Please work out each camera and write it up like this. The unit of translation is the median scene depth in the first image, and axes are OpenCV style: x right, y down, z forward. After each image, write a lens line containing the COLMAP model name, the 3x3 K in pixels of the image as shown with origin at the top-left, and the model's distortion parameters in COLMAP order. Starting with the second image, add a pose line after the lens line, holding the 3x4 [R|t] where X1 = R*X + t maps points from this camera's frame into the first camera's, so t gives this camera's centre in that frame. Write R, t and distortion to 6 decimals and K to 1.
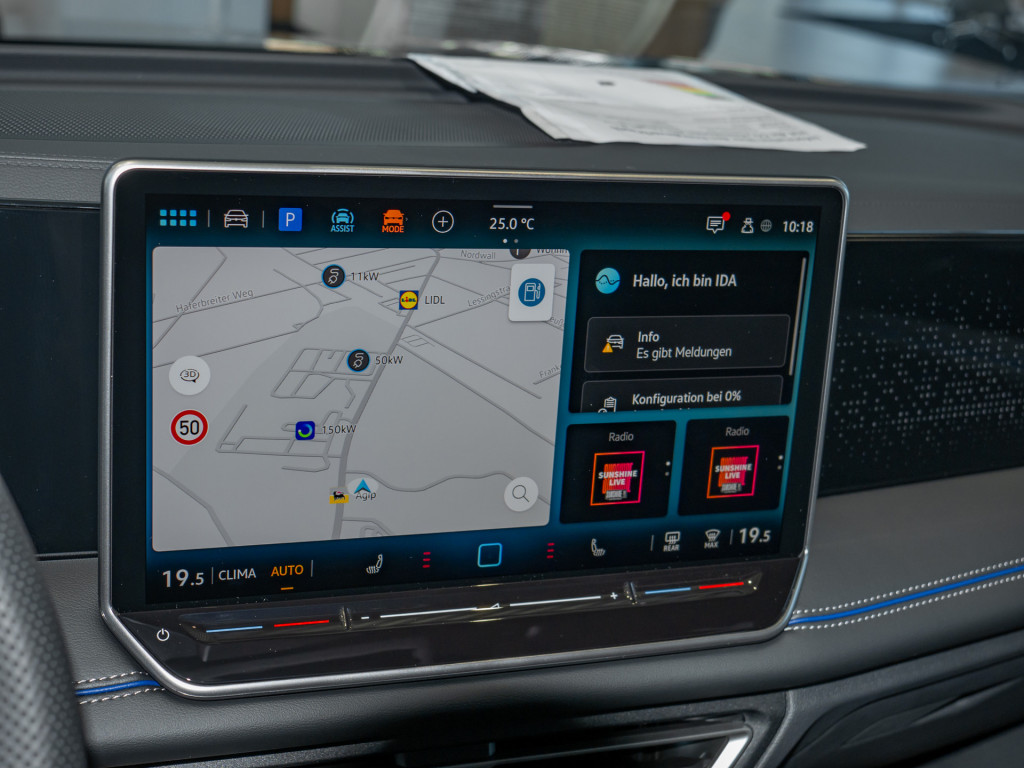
lens RADIAL K [[1413.8, 0, 508.1], [0, 1413.8, 382.7], [0, 0, 1]] dist [0.012836, -0.005831]
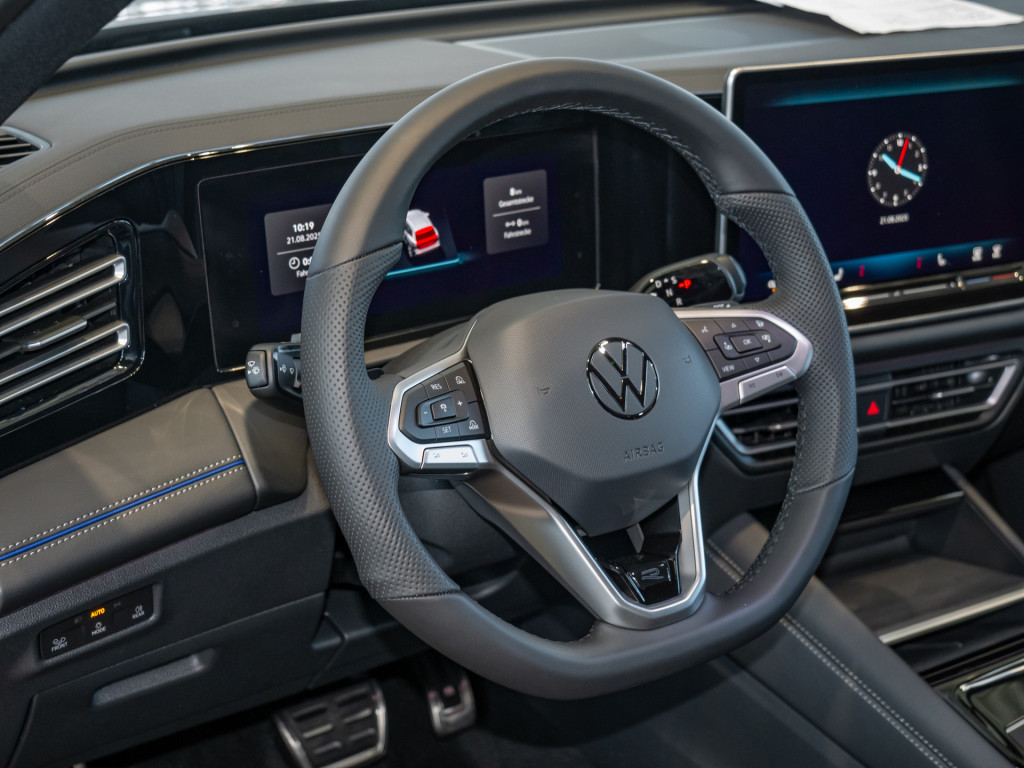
lens RADIAL K [[1600.3, 0, 512.0], [0, 1600.3, 384.0], [0, 0, 1]] dist [0.019333, 0.074433]
pose [[0.991341, -0.104265, 0.079824, -0.644348], [0.098789, 0.992662, 0.069733, 0.074260], [-0.086509, -0.061244, 0.994367, -0.984445]]
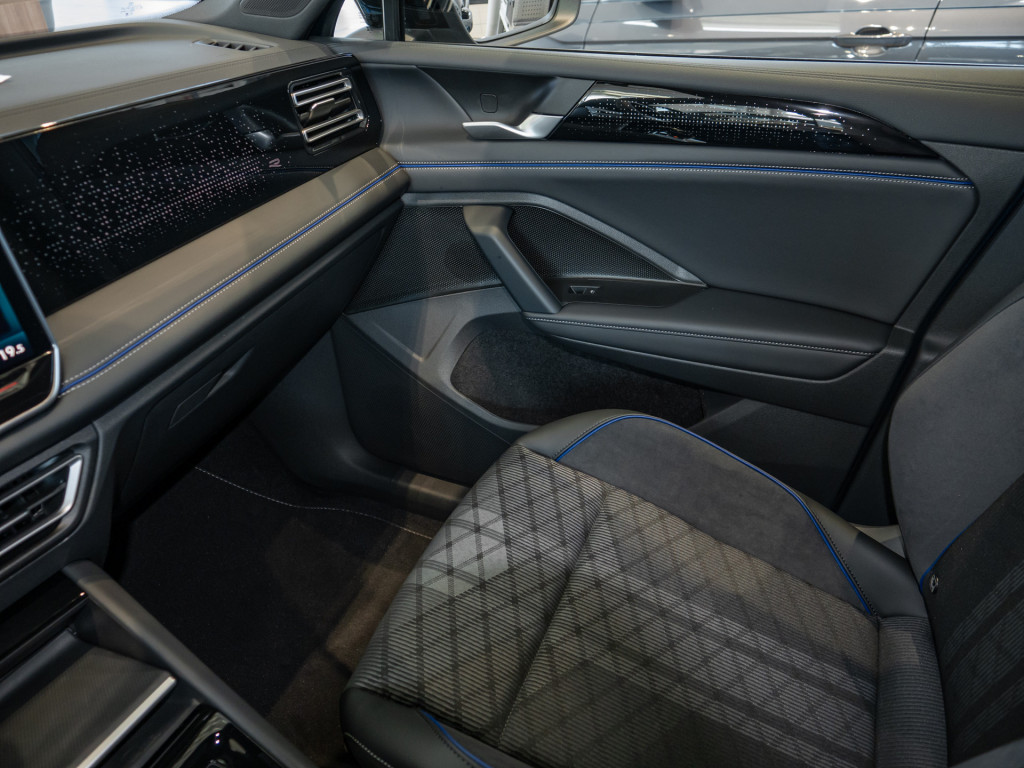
lens RADIAL K [[728.4, 0, 517.0], [0, 728.4, 388.3], [0, 0, 1]] dist [-0.062969, 0.030823]
pose [[0.781769, -0.447055, 0.434717, 0.254785], [0.311452, 0.883898, 0.348887, 0.044009], [-0.540217, -0.137355, 0.830240, 0.033040]]
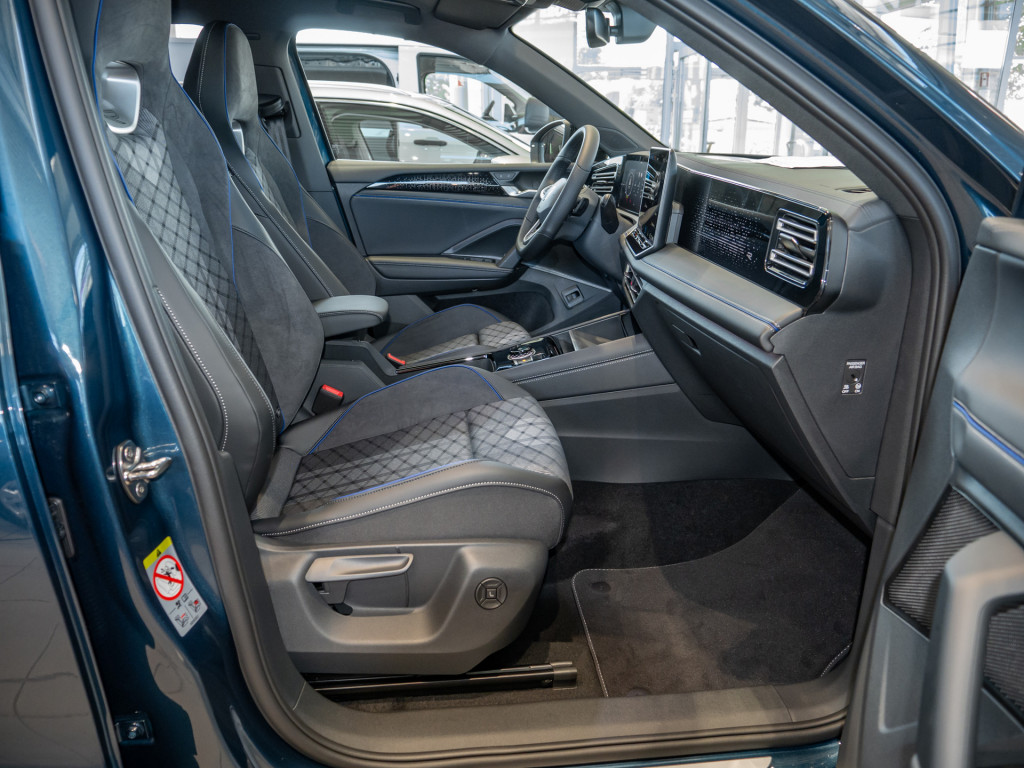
lens RADIAL K [[728.4, 0, 517.0], [0, 728.4, 388.3], [0, 0, 1]] dist [-0.062969, 0.030823]
pose [[-0.392970, 0.195189, -0.898596, 2.338455], [-0.364823, 0.863919, 0.347200, -0.110690], [0.844084, 0.464268, -0.268285, 1.449939]]
